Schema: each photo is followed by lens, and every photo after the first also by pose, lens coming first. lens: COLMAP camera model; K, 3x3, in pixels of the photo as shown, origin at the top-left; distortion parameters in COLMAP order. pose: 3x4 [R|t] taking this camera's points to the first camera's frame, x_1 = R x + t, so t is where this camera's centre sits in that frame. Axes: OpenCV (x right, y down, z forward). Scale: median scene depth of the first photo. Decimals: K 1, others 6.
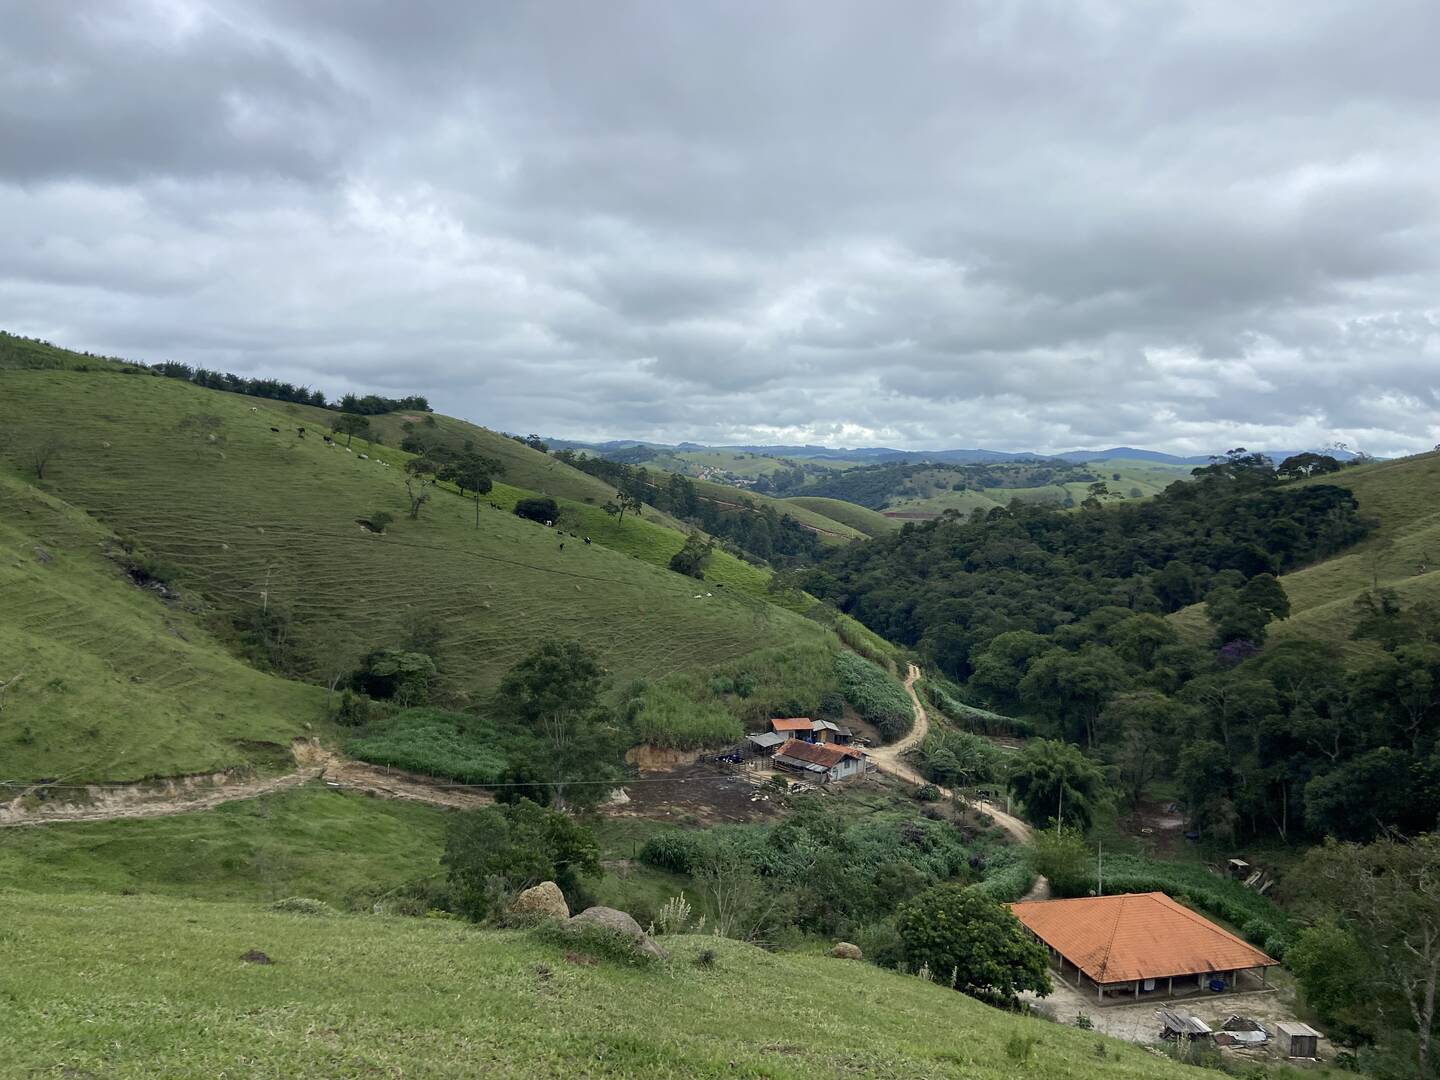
lens RADIAL K [[1073.3, 0, 711.3], [0, 1073.3, 523.6], [0, 0, 1]] dist [0.120639, -0.149566]
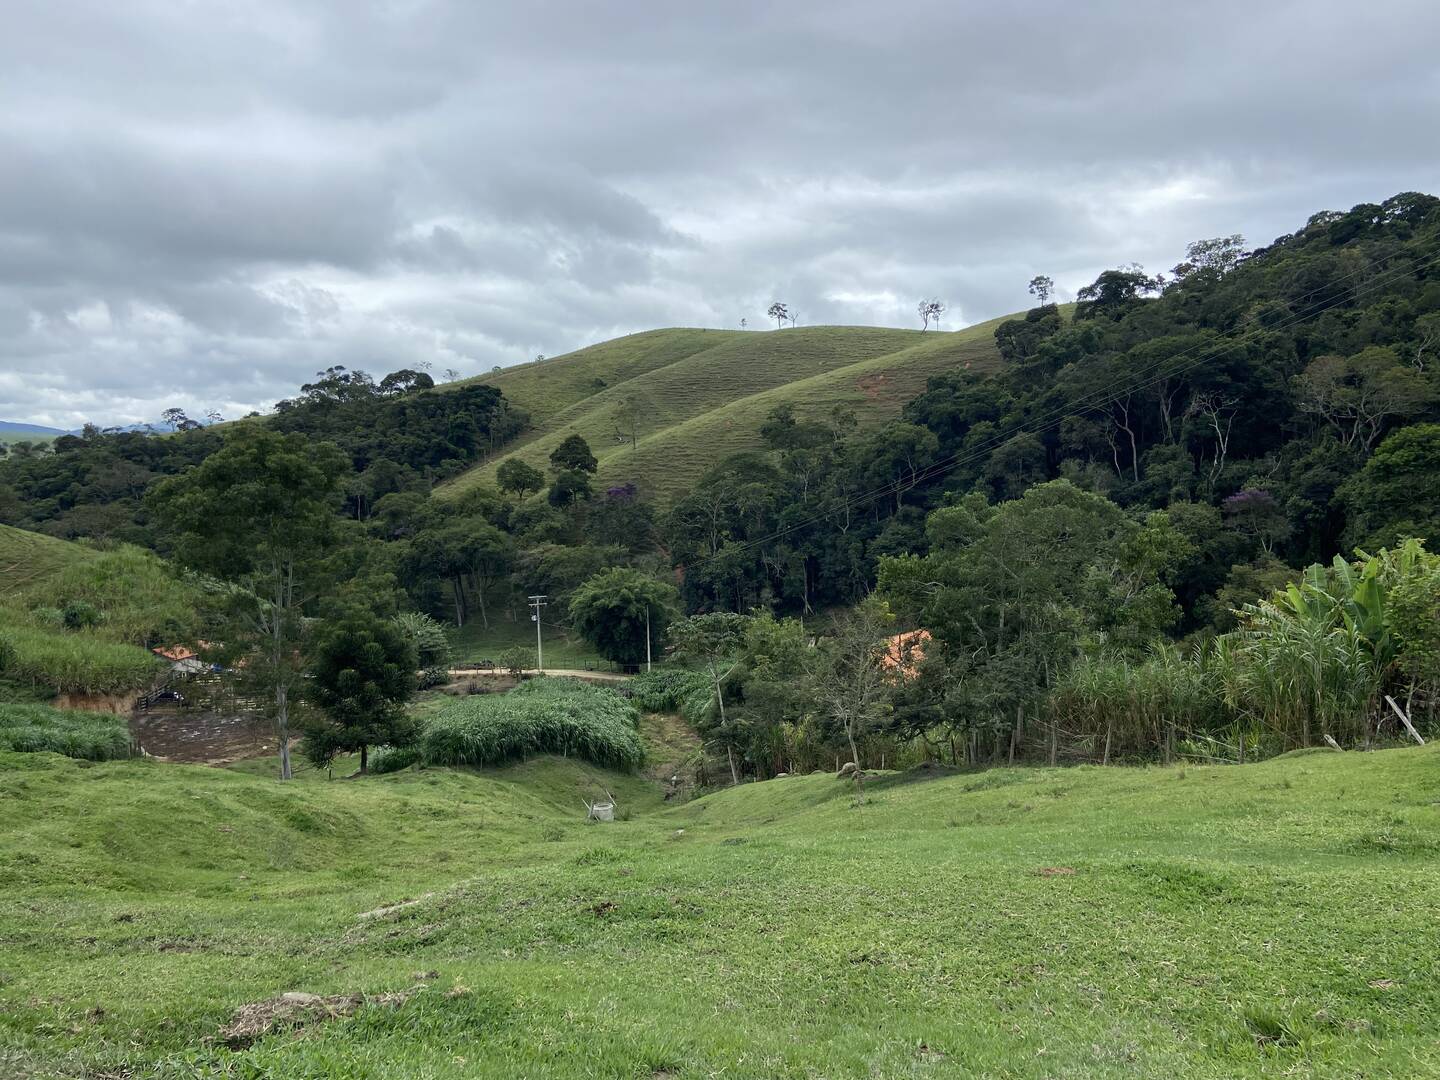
lens RADIAL K [[1073.3, 0, 737.5], [0, 1073.3, 541.7], [0, 0, 1]] dist [0.120639, -0.149566]
pose [[0.578841, -0.108594, 0.808177, -0.305823], [0.074476, 0.993991, 0.080219, 0.091277], [-0.812032, 0.013756, 0.583451, 0.311712]]
